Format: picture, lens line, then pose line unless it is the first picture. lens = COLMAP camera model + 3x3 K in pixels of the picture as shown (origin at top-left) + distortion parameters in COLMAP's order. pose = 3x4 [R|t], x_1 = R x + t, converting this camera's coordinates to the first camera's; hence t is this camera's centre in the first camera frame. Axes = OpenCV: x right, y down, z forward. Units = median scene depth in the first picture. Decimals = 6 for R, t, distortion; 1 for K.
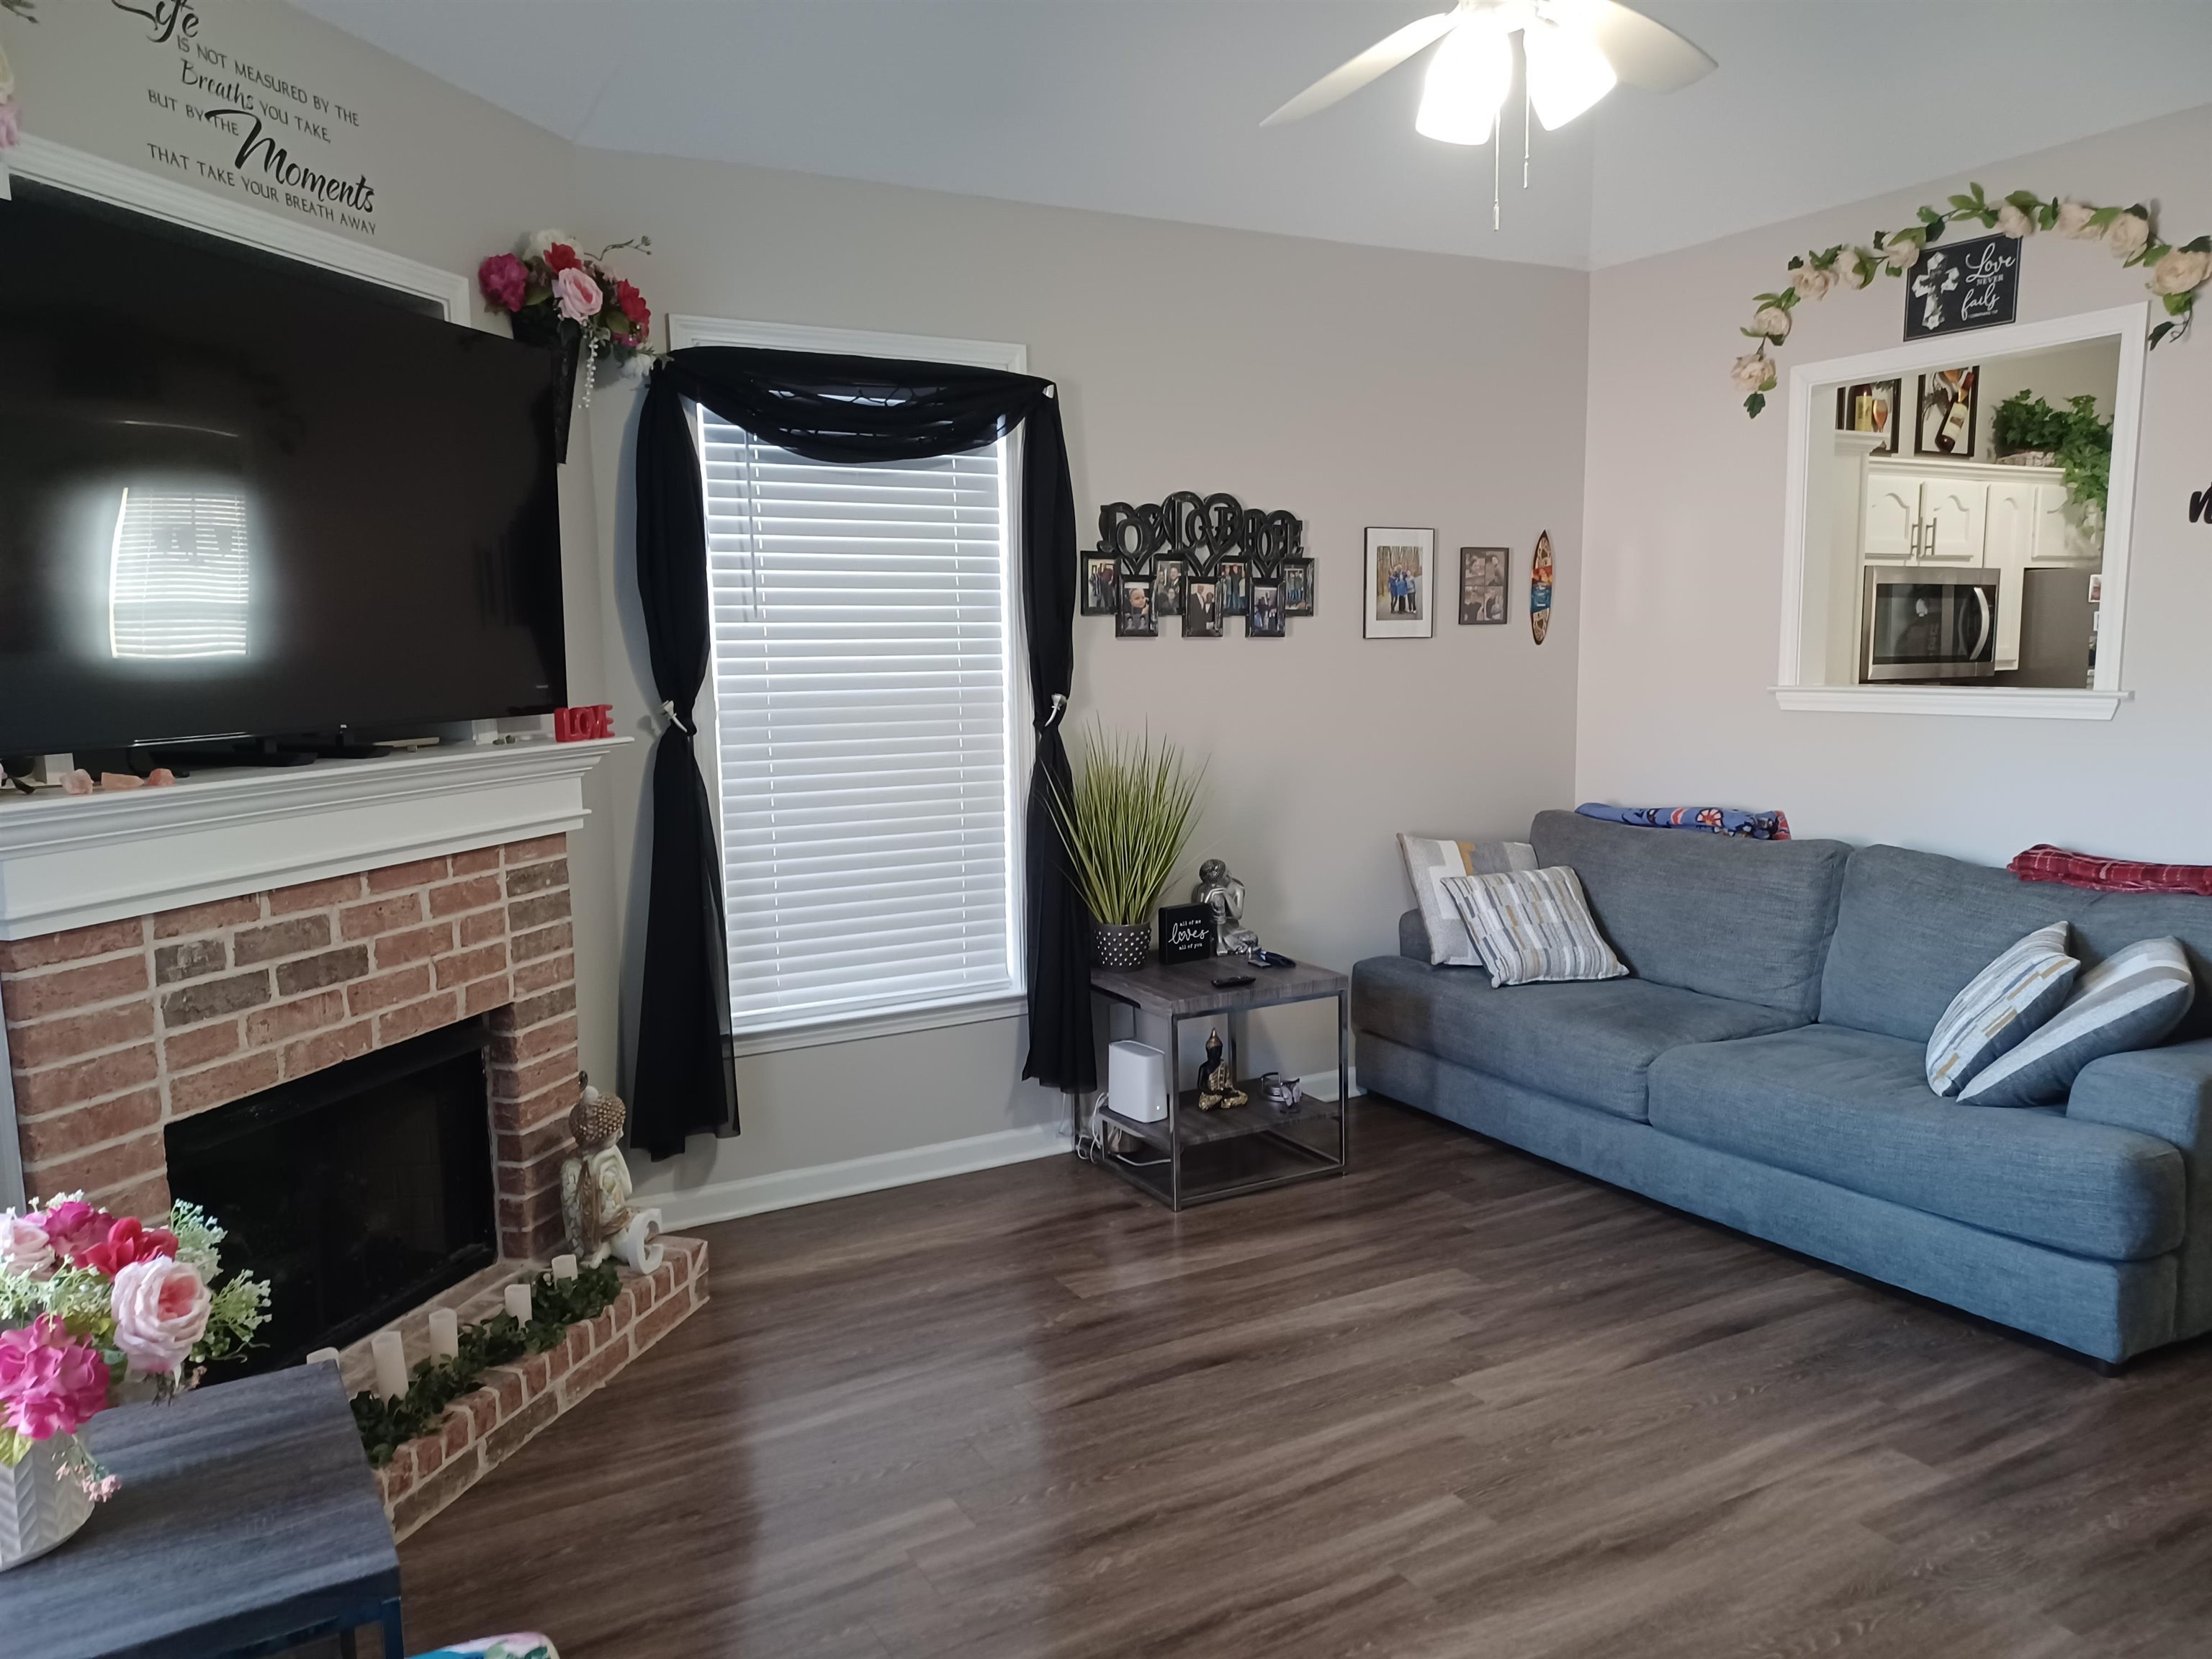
lens RADIAL K [[1600.5, 0, 1106.0], [0, 1600.5, 829.5], [0, 0, 1]] dist [-0.001596, 0.059585]
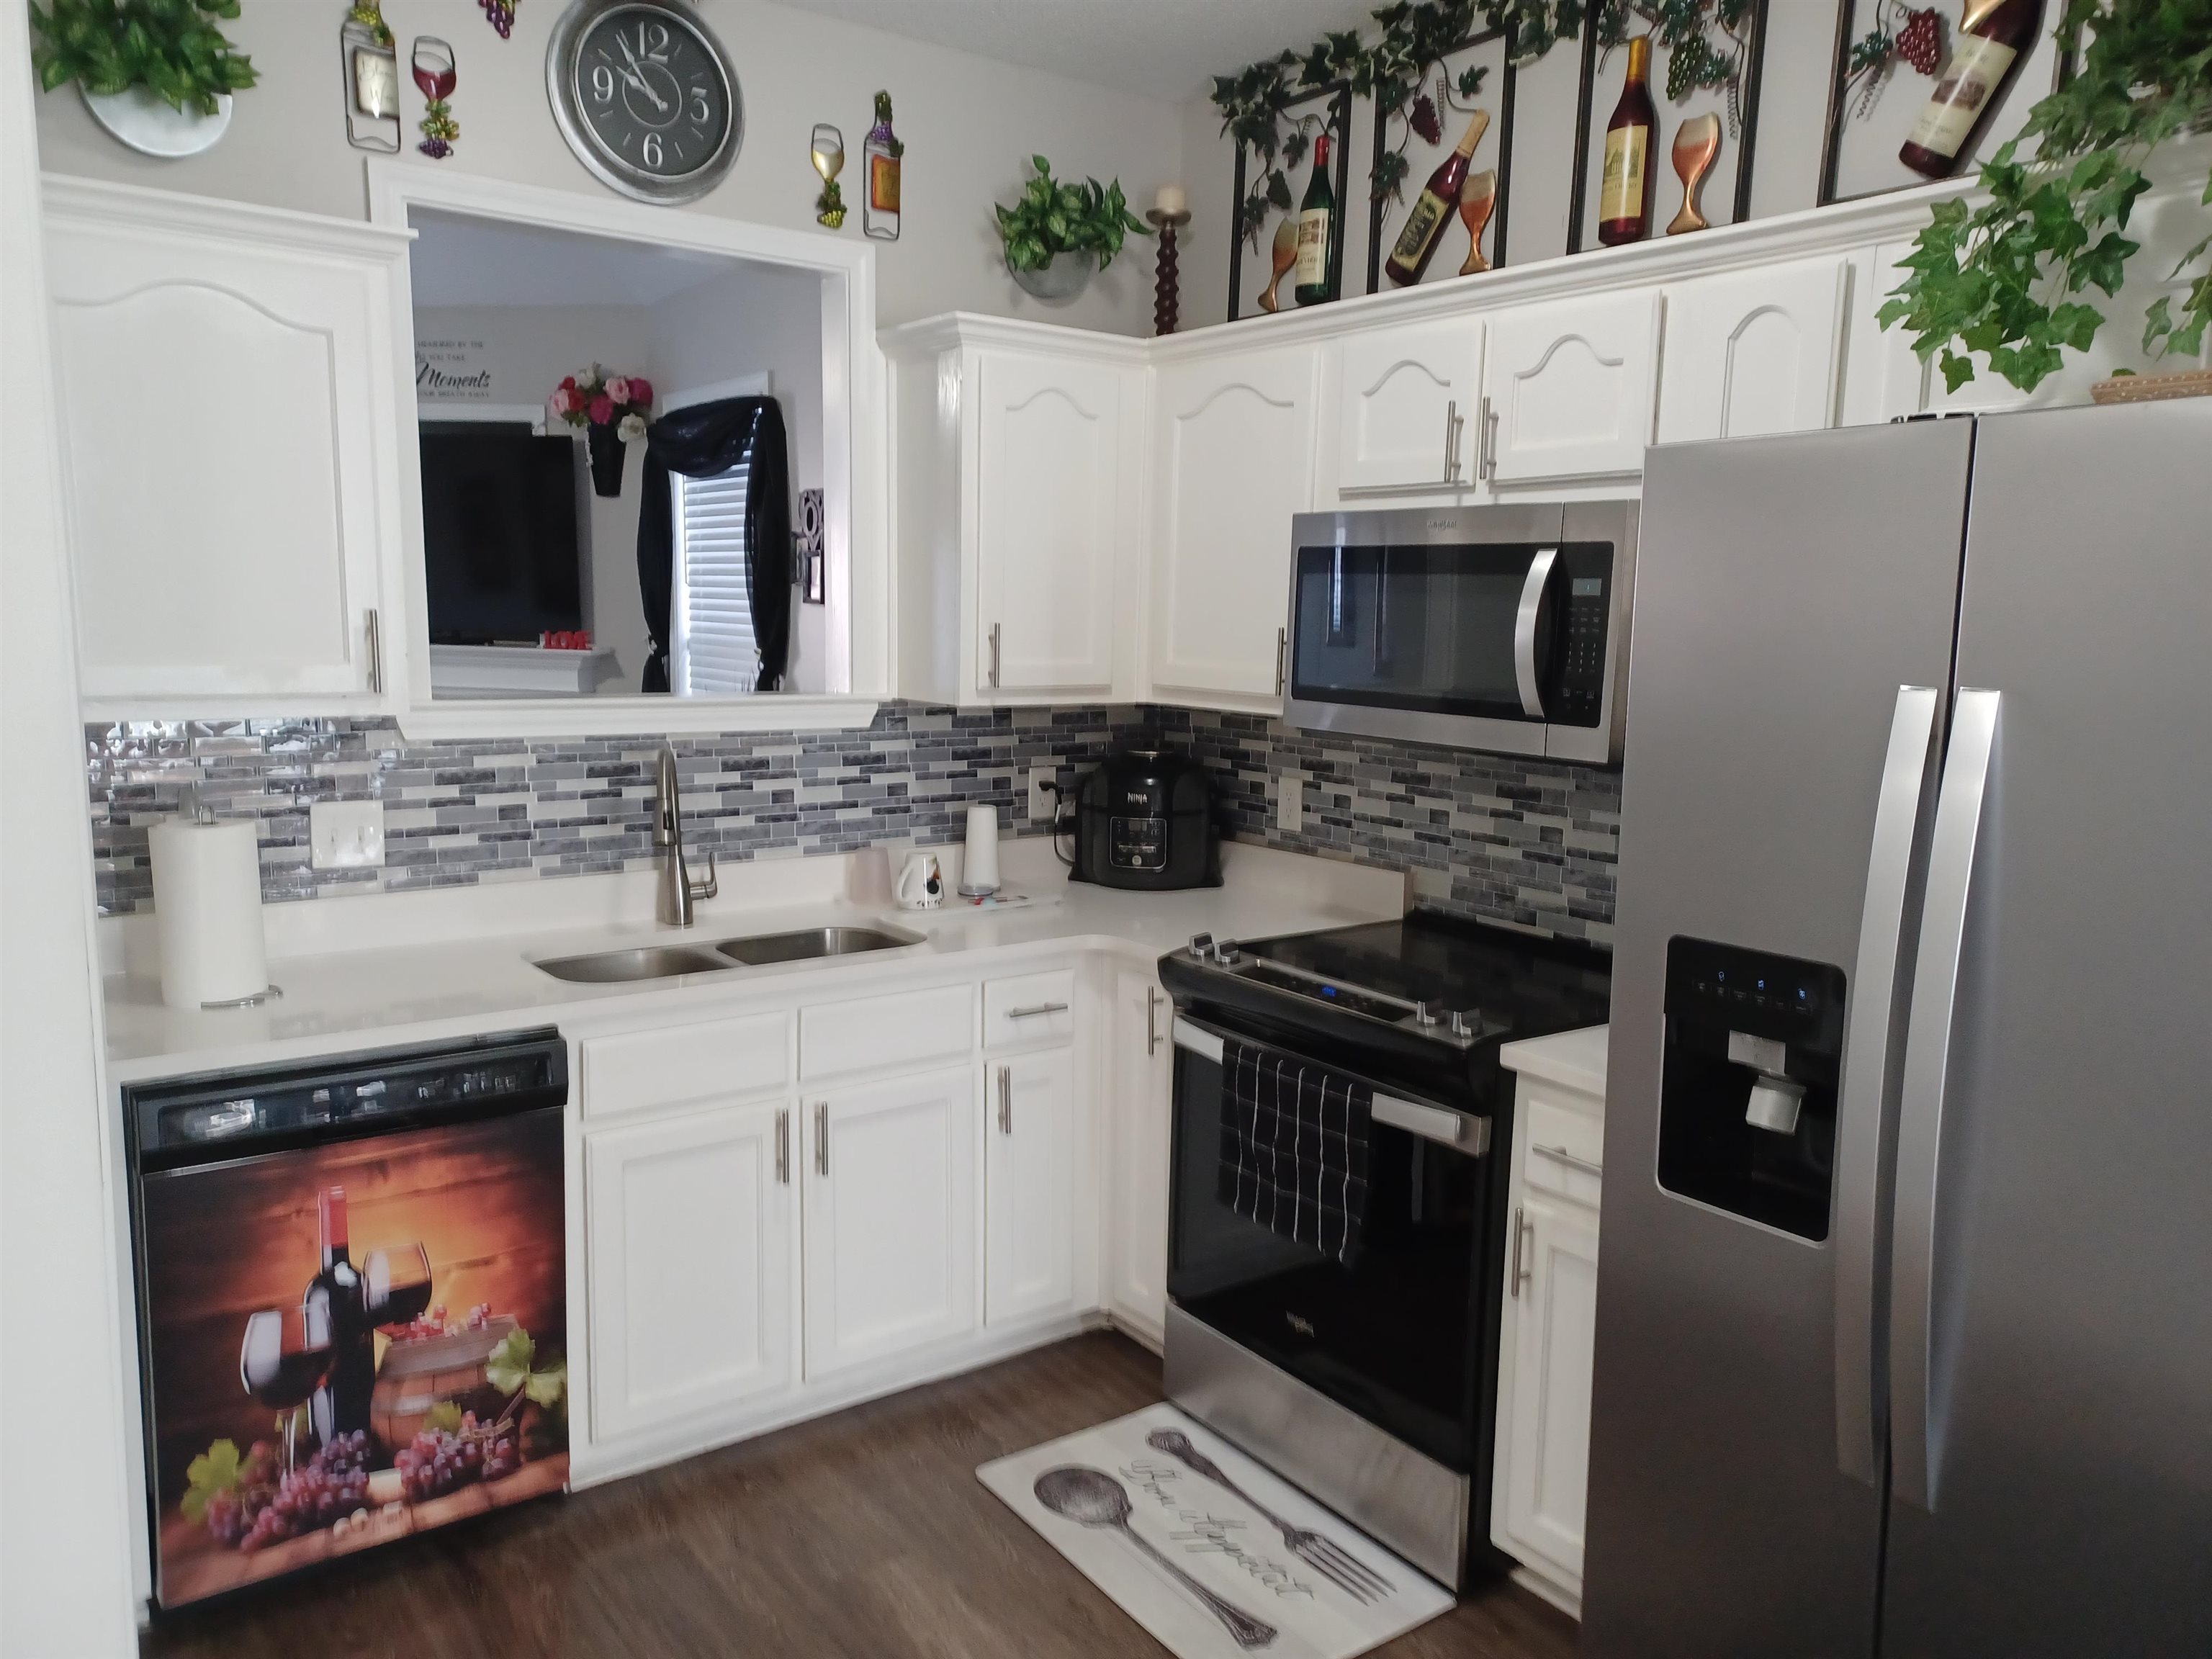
lens RADIAL K [[1634.5, 0, 1050.8], [0, 1634.5, 822.0], [0, 0, 1]] dist [0.068961, -0.063786]
pose [[0.103067, 0.153360, -0.982781, 1.878302], [-0.136328, 0.980896, 0.138769, -0.233766], [0.985288, 0.119678, 0.122005, 1.580737]]
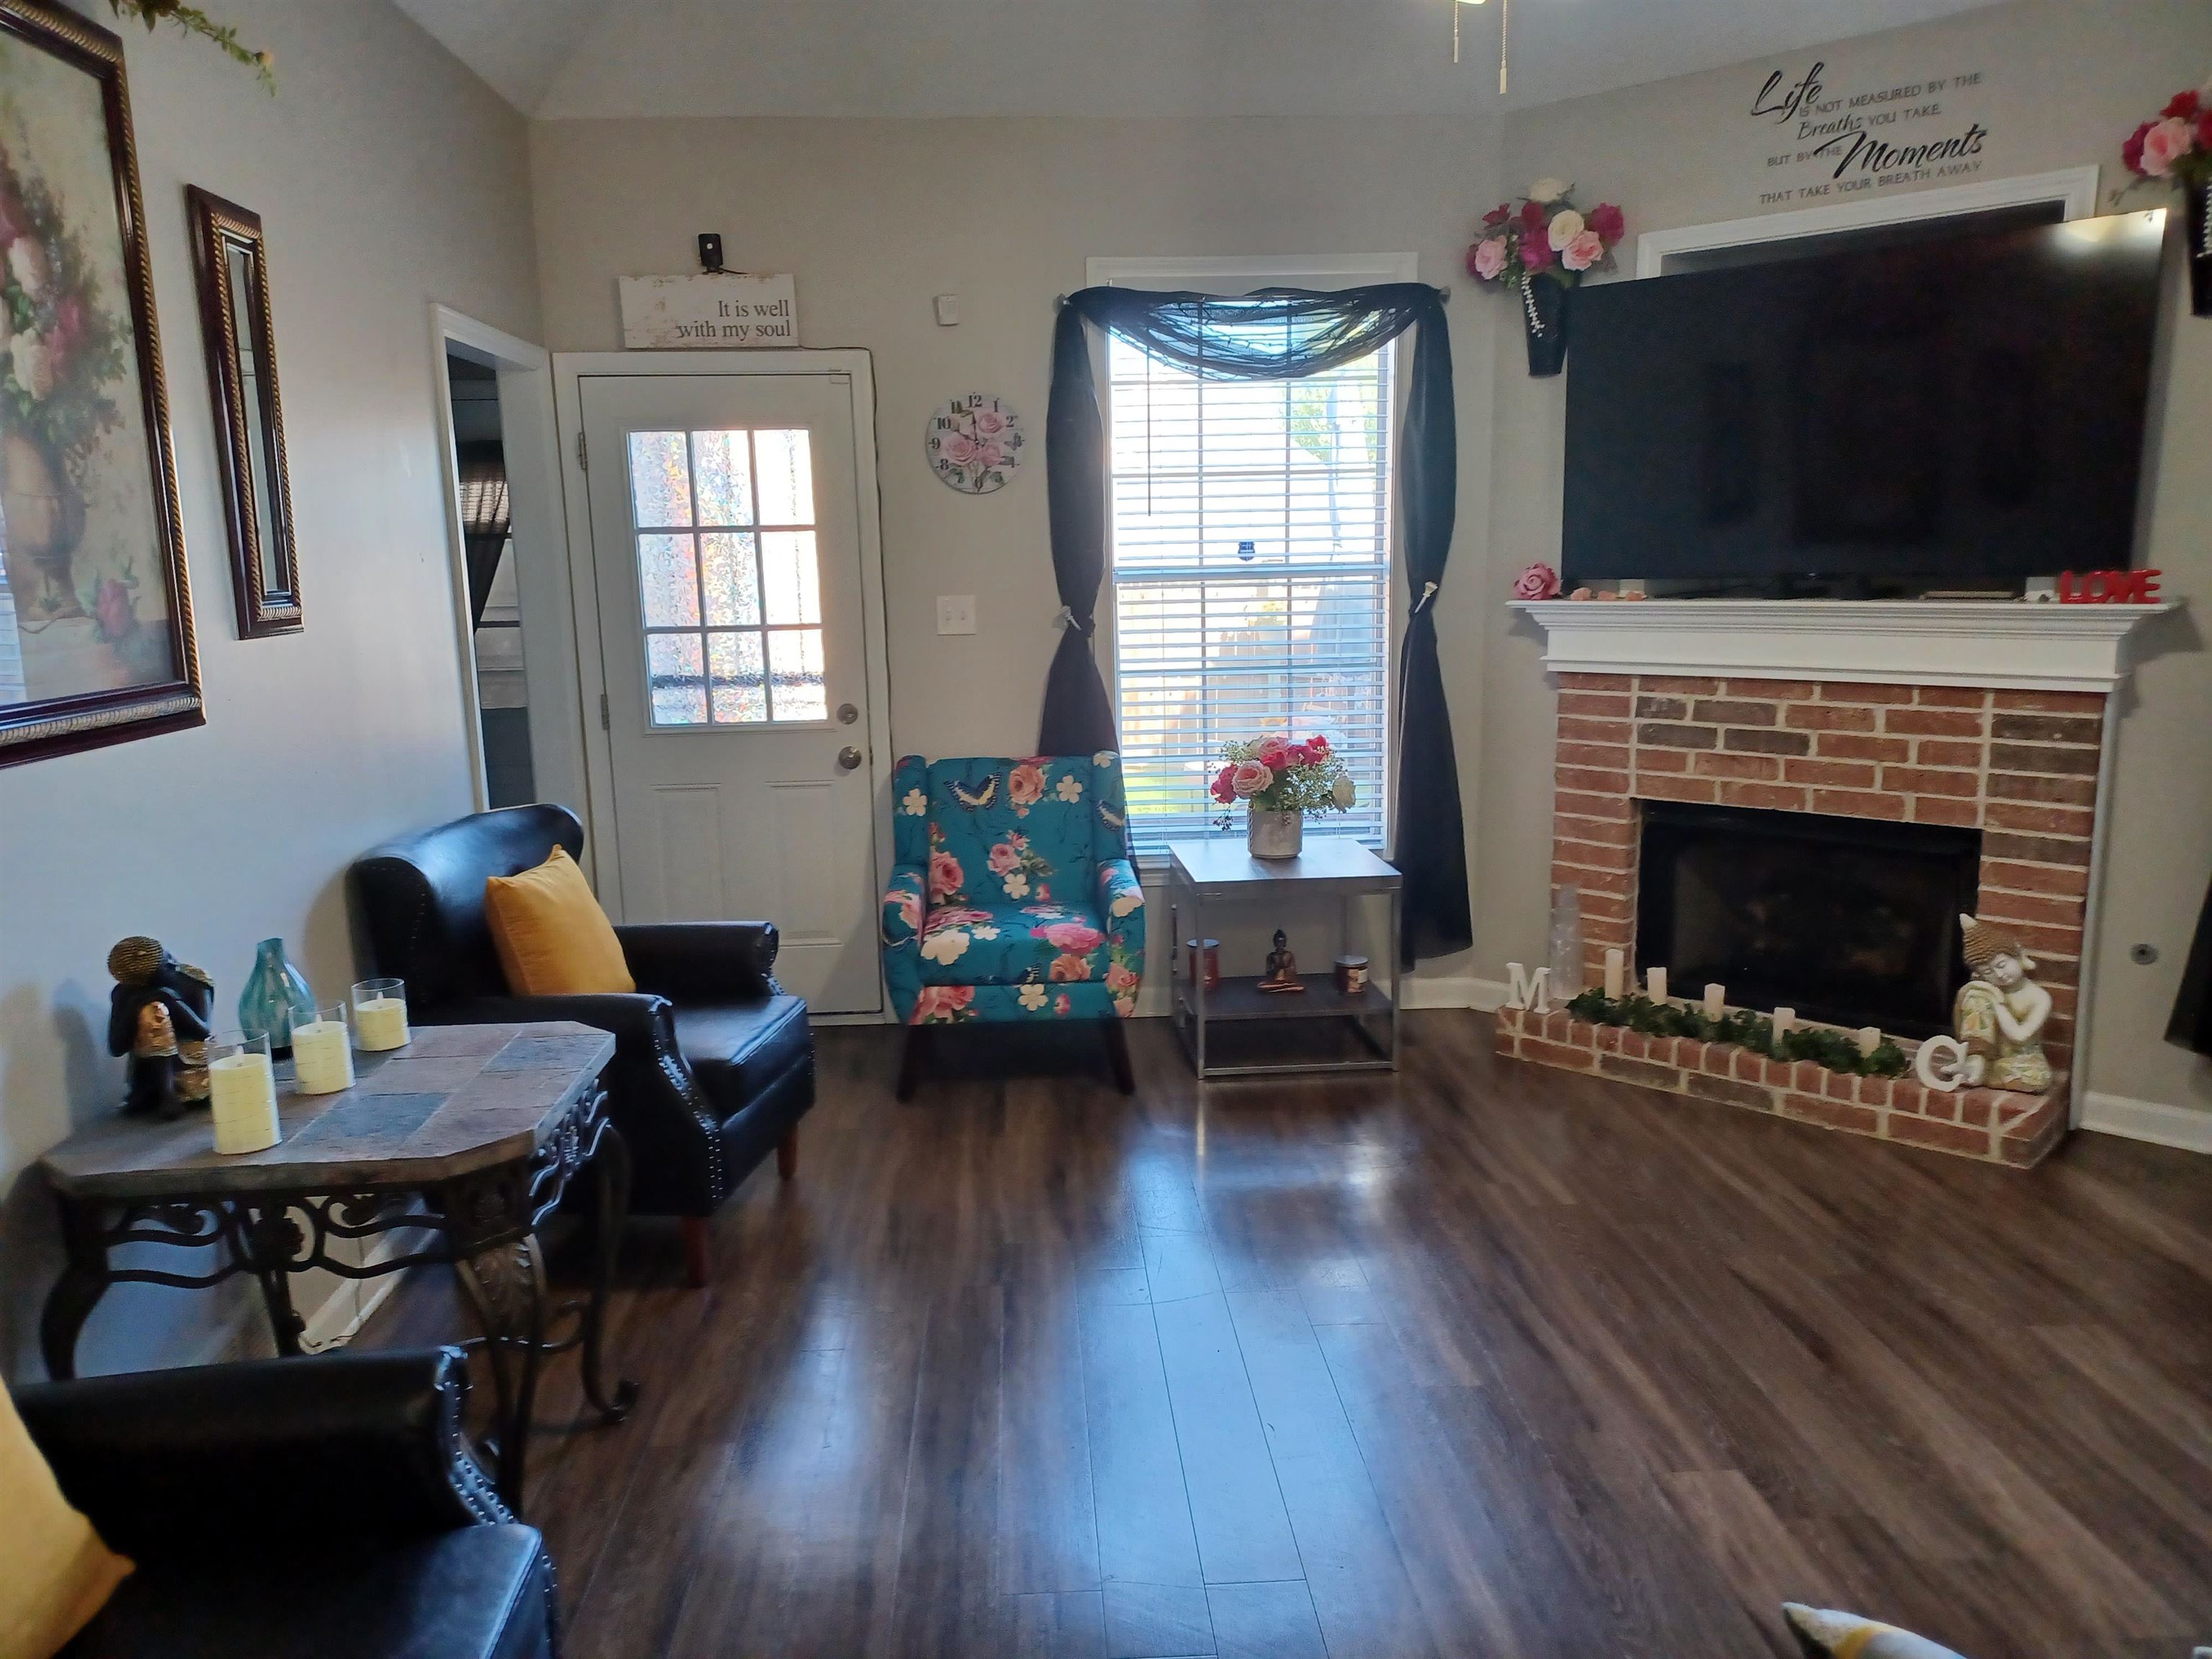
lens RADIAL K [[1634.5, 0, 1050.8], [0, 1634.5, 822.0], [0, 0, 1]] dist [0.068961, -0.063786]
pose [[-0.469777, 0.173690, -0.865529, 1.085123], [-0.075343, 0.968987, 0.235345, -0.140694], [0.879564, 0.175772, -0.442122, 1.065397]]
